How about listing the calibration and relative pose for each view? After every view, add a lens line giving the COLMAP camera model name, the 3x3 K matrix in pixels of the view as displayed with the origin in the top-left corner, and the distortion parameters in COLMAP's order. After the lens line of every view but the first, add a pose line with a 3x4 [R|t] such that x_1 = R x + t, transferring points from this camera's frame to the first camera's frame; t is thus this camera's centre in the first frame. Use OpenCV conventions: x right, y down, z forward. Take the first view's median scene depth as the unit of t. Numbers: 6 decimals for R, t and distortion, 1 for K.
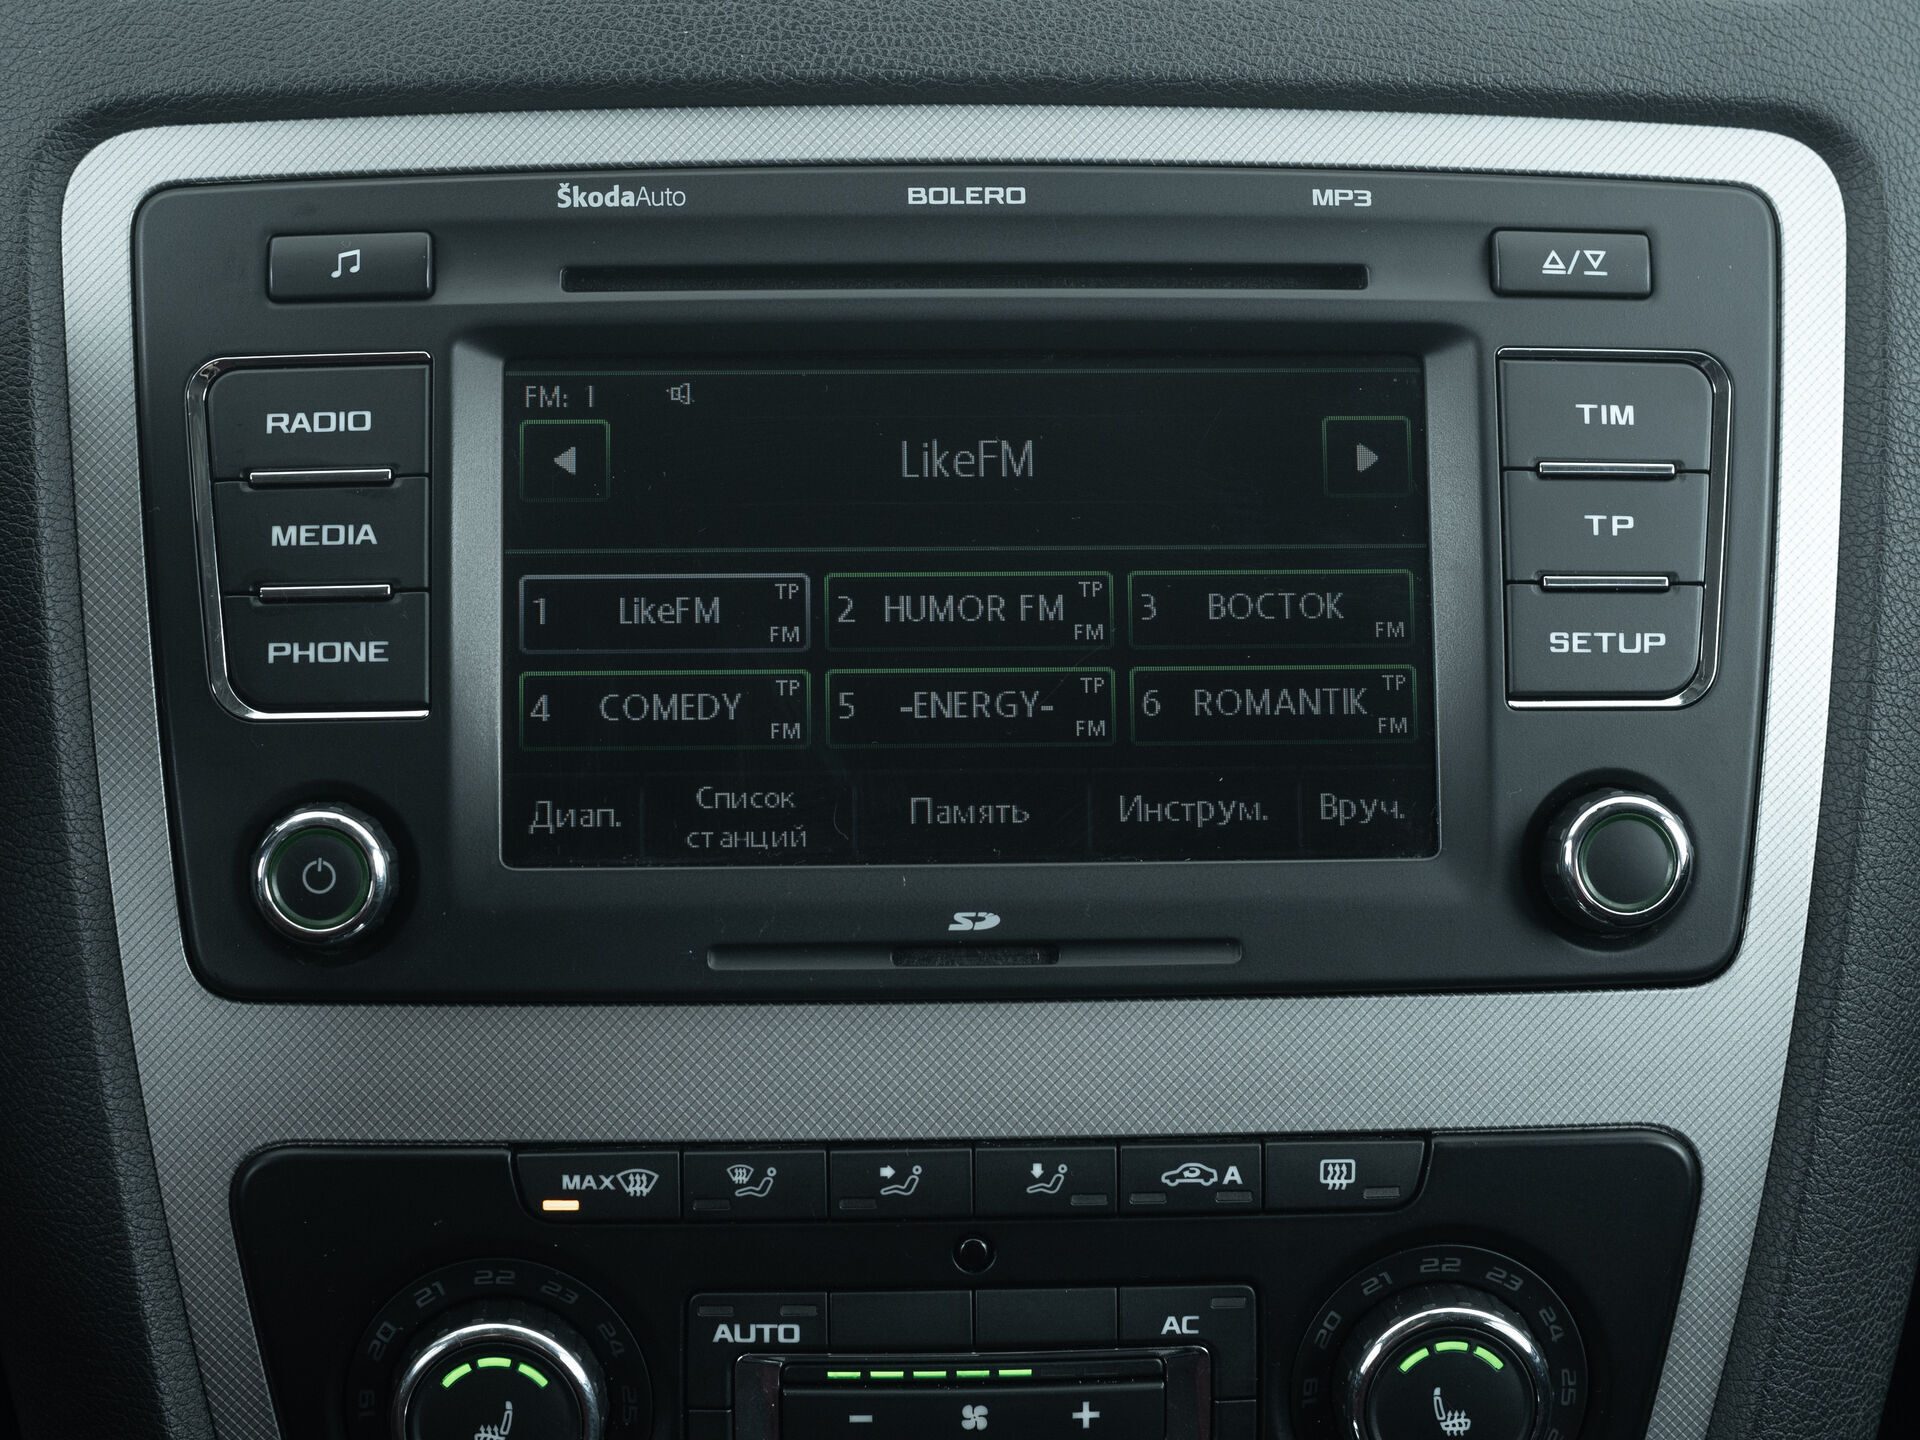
lens RADIAL K [[4123.4, 0, 962.9], [0, 4123.4, 709.7], [0, 0, 1]] dist [-0.134114, 0.000000]
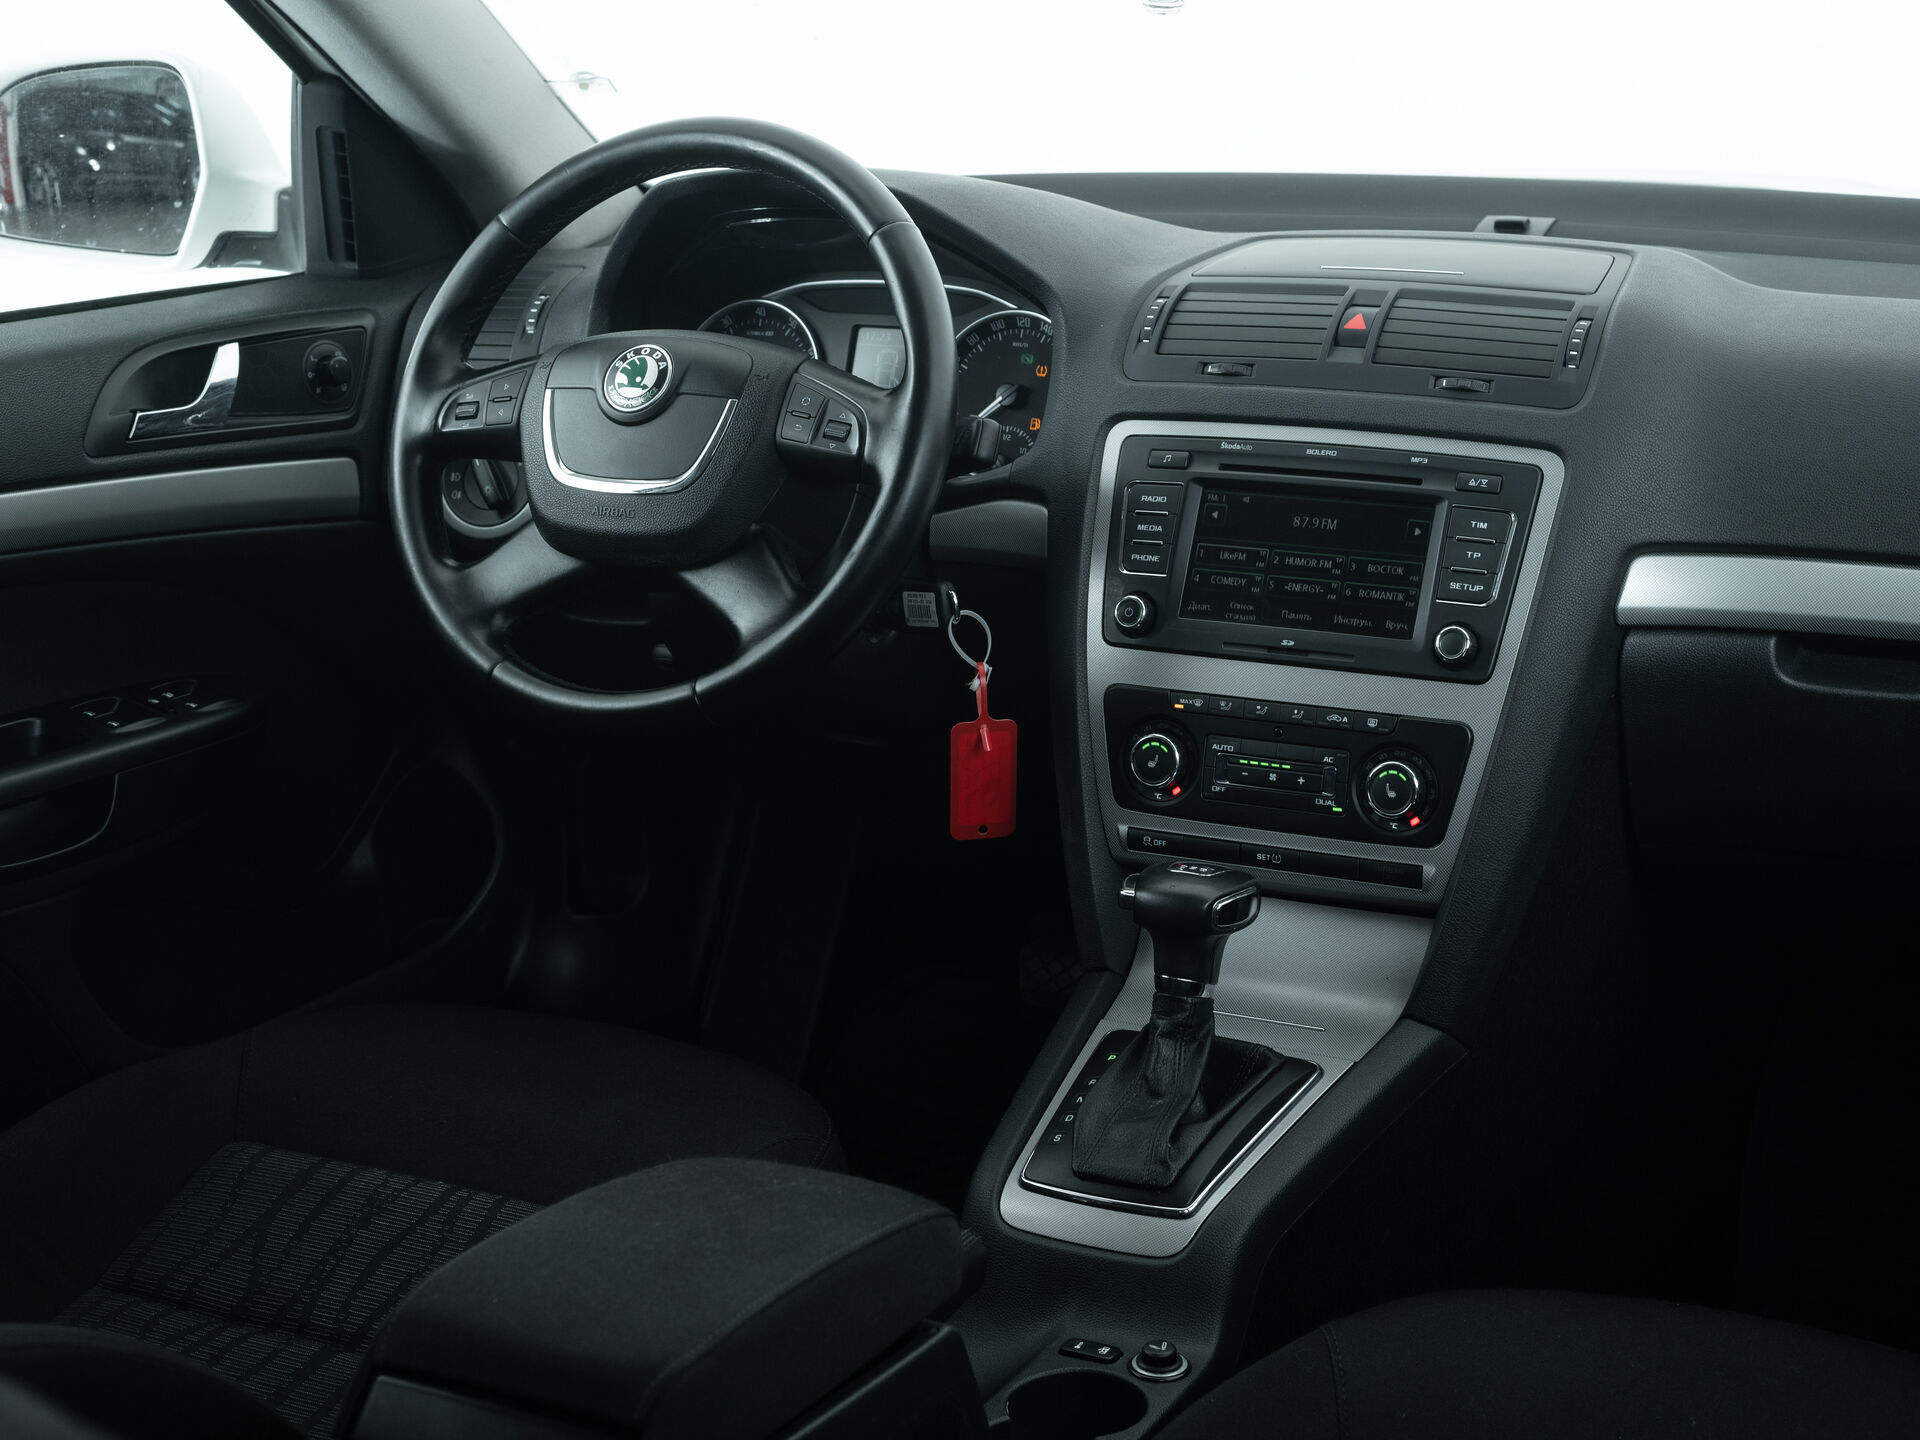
lens RADIAL K [[3244.1, 0, 966.4], [0, 3244.1, 716.6], [0, 0, 1]] dist [-0.120534, 0.000000]
pose [[0.853959, 0.106210, -0.509385, 1.244911], [-0.141778, 0.989401, -0.031387, 0.248381], [0.500653, 0.099022, 0.859966, -1.650554]]
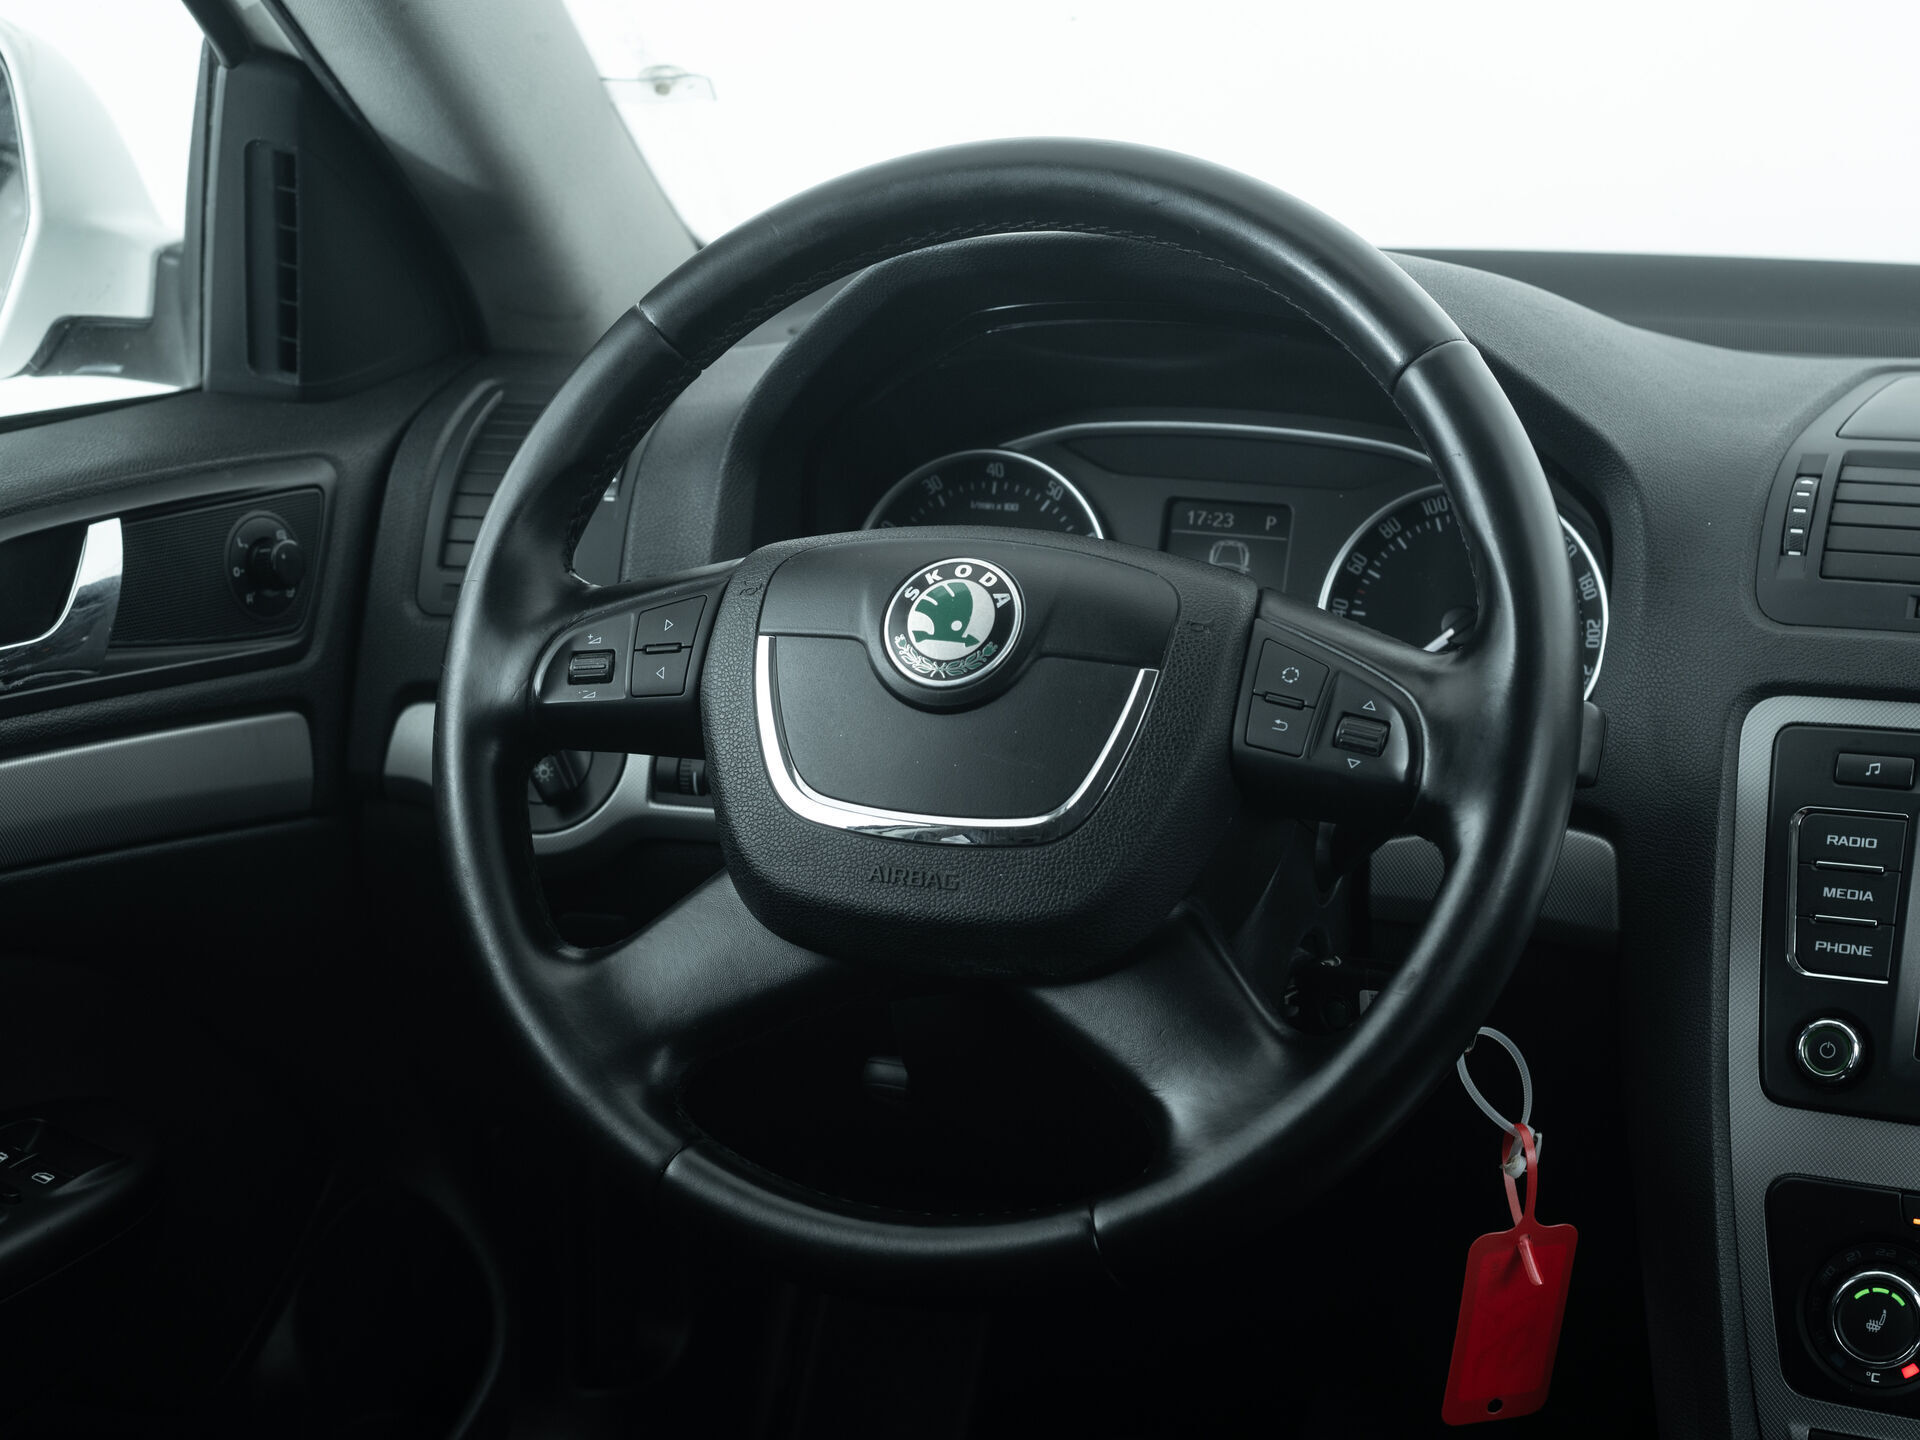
lens RADIAL K [[3244.1, 0, 960.2], [0, 3244.1, 684.9], [0, 0, 1]] dist [-0.120534, 0.000000]
pose [[0.909209, 0.096080, -0.405103, 0.090899], [-0.138250, 0.987470, -0.076085, 0.040975], [0.392717, 0.125183, 0.911100, -0.716985]]
